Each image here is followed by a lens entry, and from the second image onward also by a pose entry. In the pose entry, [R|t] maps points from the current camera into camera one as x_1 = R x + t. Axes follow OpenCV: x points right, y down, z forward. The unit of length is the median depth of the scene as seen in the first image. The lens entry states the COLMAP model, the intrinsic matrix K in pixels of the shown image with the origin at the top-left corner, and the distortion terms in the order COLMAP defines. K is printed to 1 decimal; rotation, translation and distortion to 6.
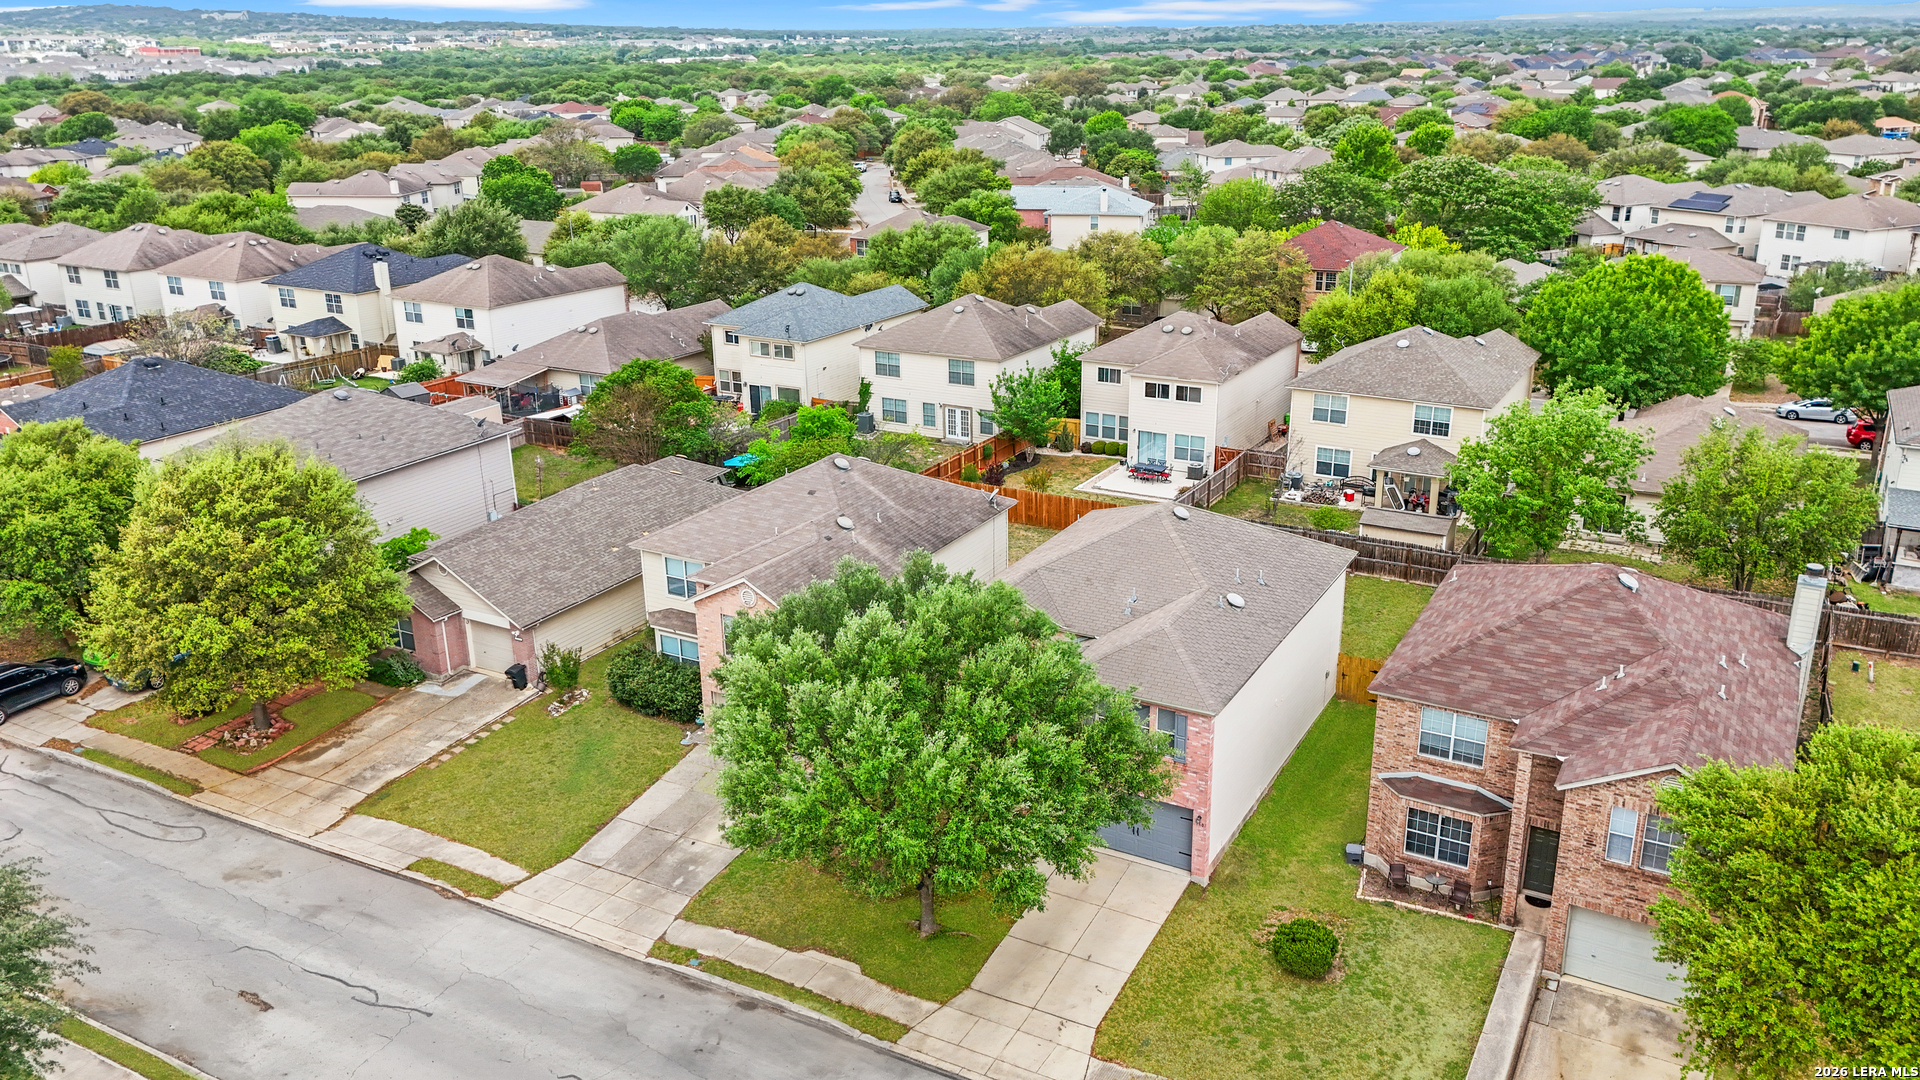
lens RADIAL K [[1519.1, 0, 960.3], [0, 1519.1, 544.4], [0, 0, 1]] dist [0.104469, -0.140181]
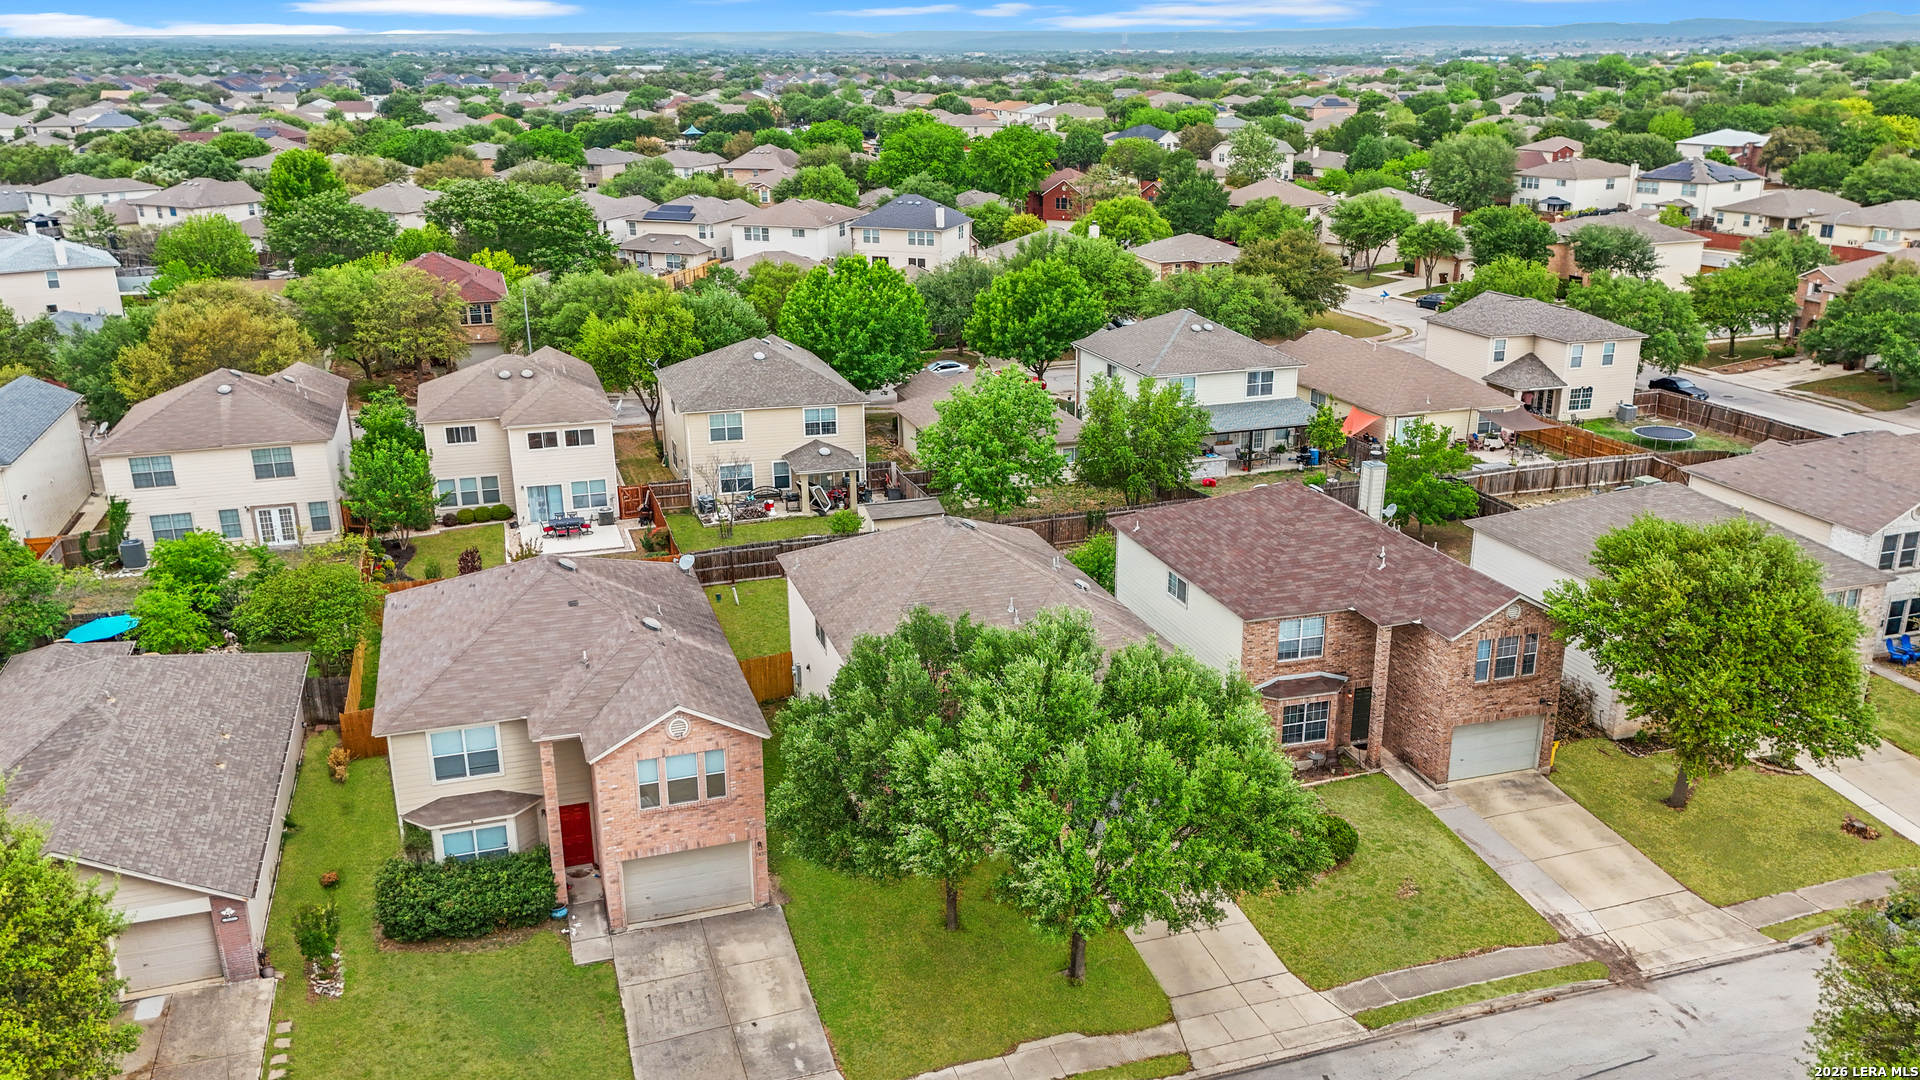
lens RADIAL K [[1519.1, 0, 960.3], [0, 1519.1, 544.4], [0, 0, 1]] dist [0.104469, -0.140181]
pose [[0.656359, -0.221703, 0.721138, -0.385144], [0.231229, 0.968962, 0.087434, -0.062393], [-0.718140, 0.109360, 0.687252, 0.190064]]
